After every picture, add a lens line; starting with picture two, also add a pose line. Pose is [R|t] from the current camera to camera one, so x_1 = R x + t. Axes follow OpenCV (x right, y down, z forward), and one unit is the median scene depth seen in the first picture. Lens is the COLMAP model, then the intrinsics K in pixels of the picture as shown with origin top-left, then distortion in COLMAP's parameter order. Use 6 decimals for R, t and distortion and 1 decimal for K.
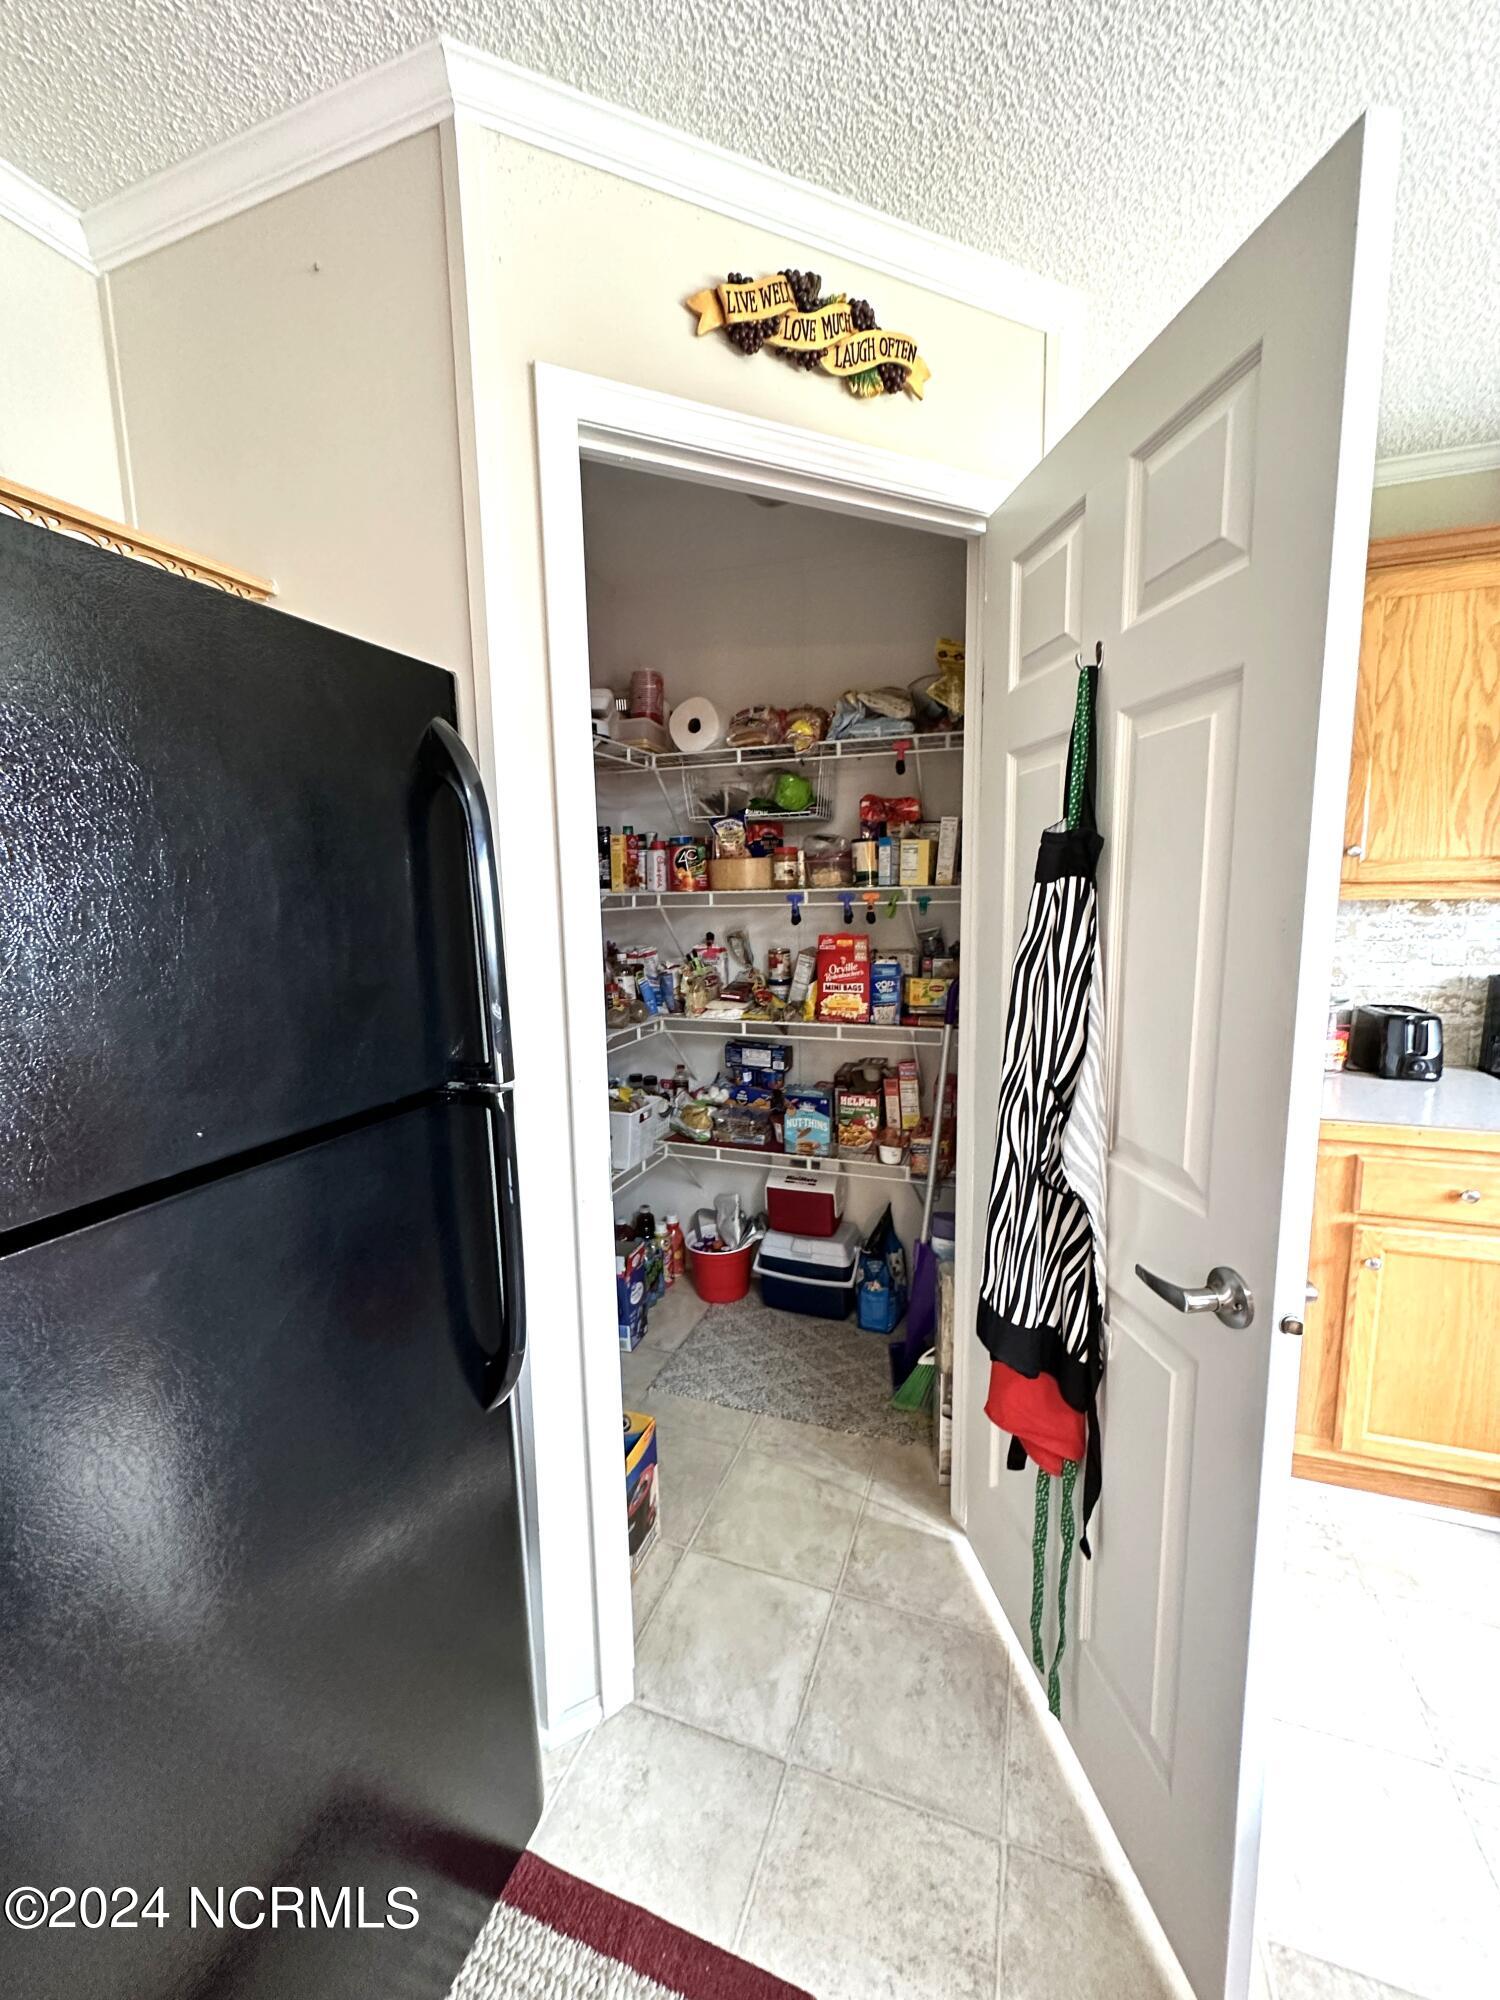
lens RADIAL K [[801.9, 0, 750.0], [0, 801.9, 1000.0], [0, 0, 1]] dist [0.000000, -0.000026]
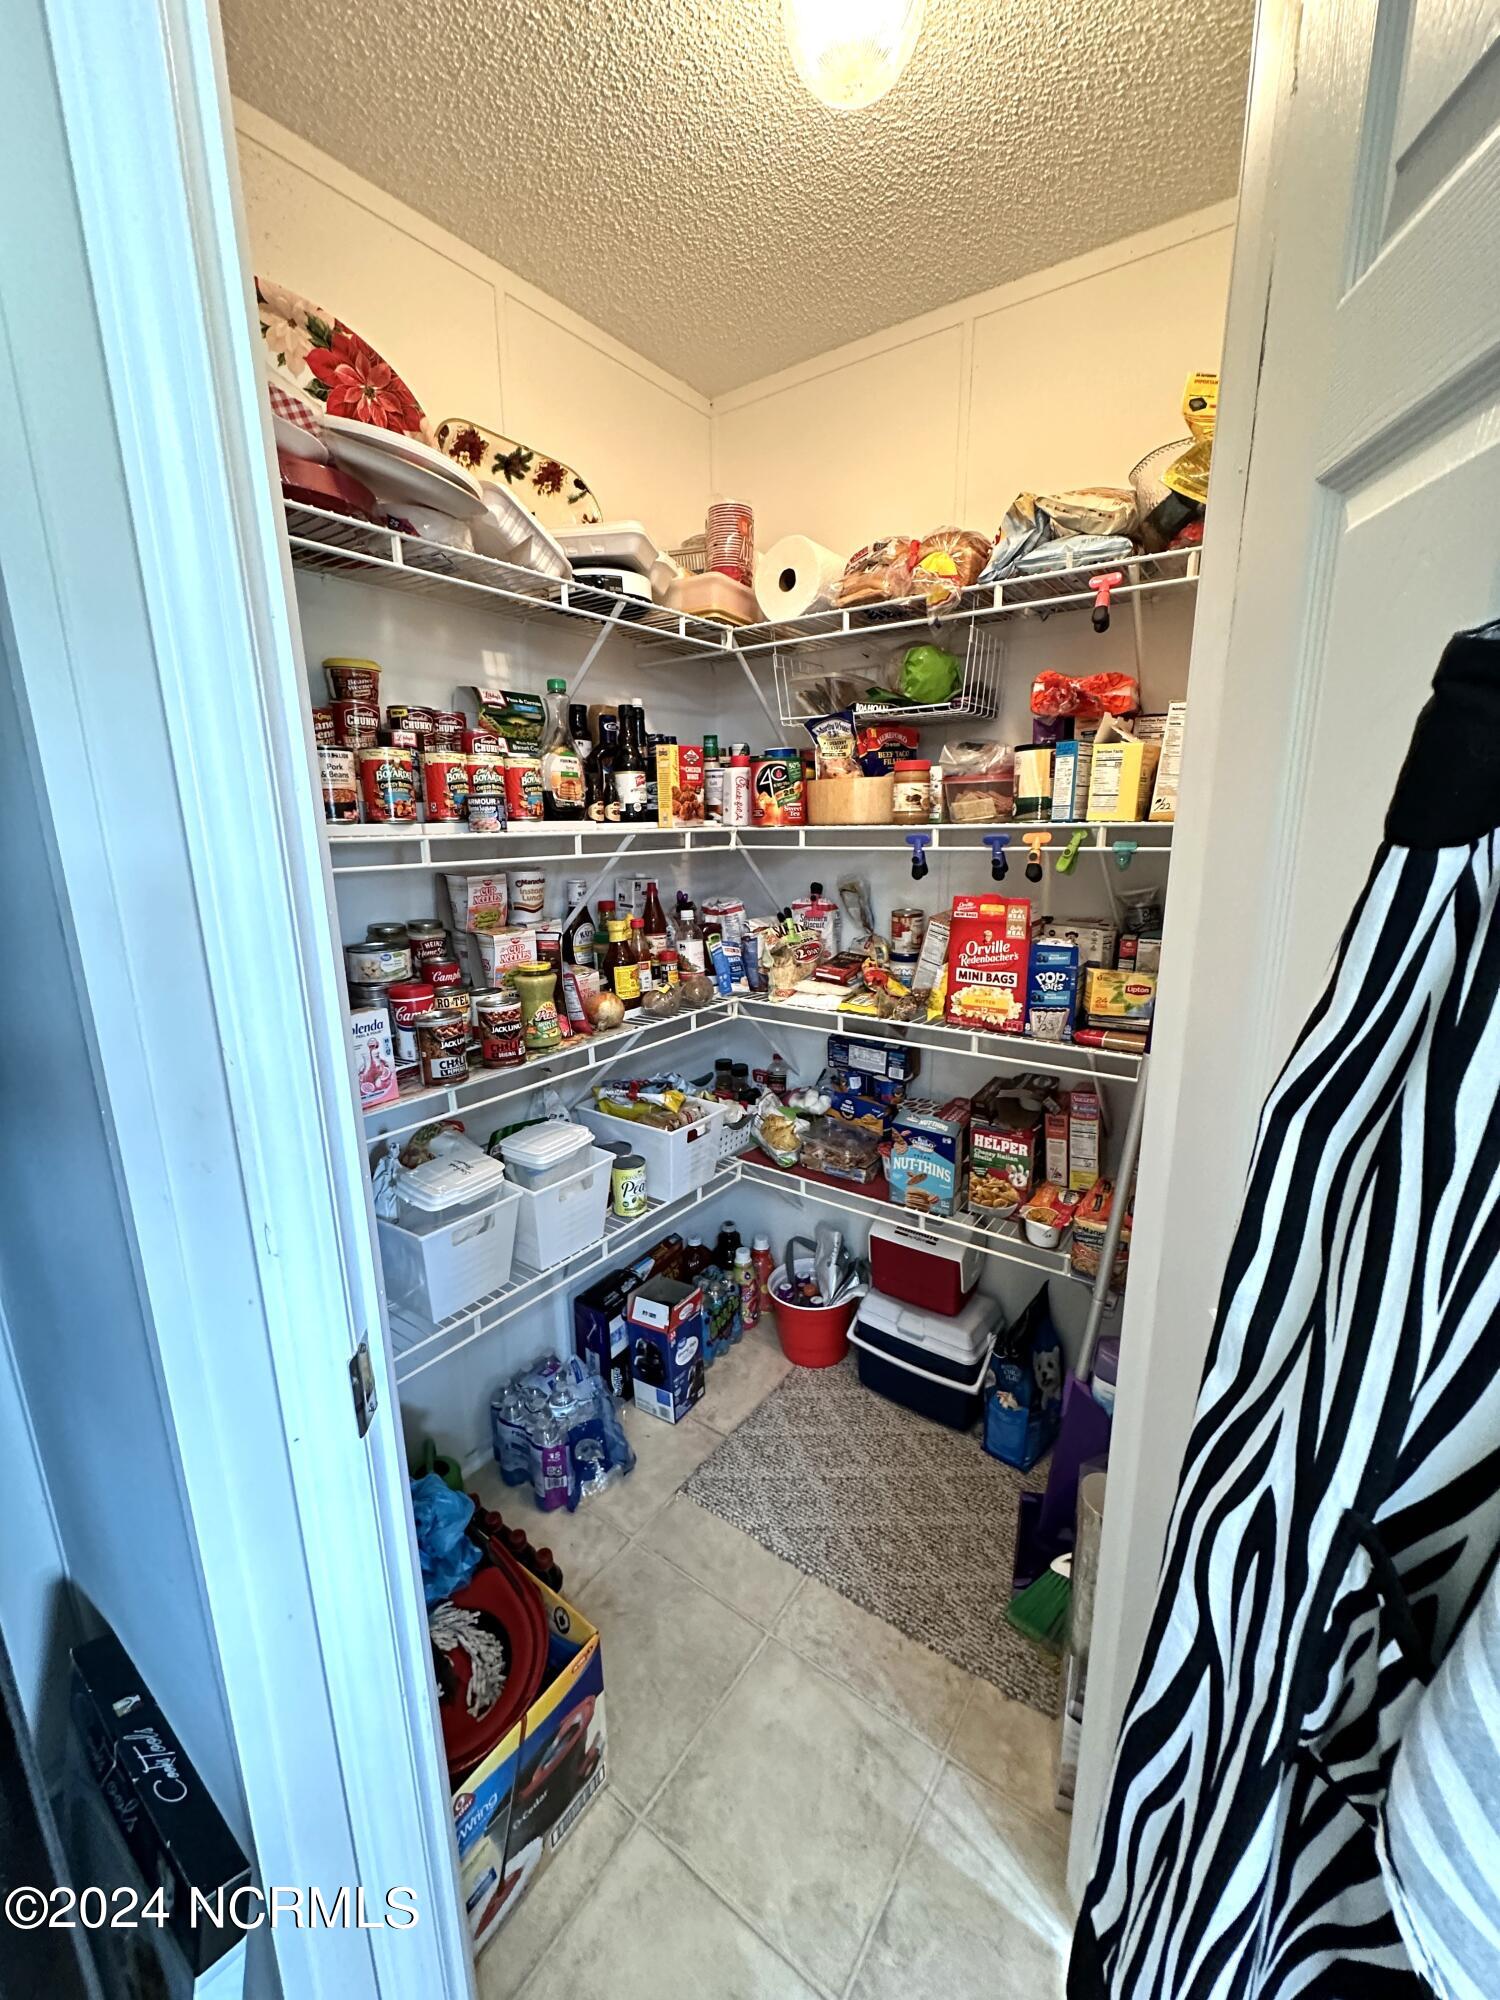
lens RADIAL K [[801.8, 0, 750.0], [0, 801.8, 1000.0], [0, 0, 1]] dist [-0.000031, 0.000213]
pose [[0.962940, 0.066204, -0.261463, 0.099091], [-0.042495, 0.994539, 0.095320, -0.049390], [0.266346, -0.080677, 0.960495, 0.301244]]
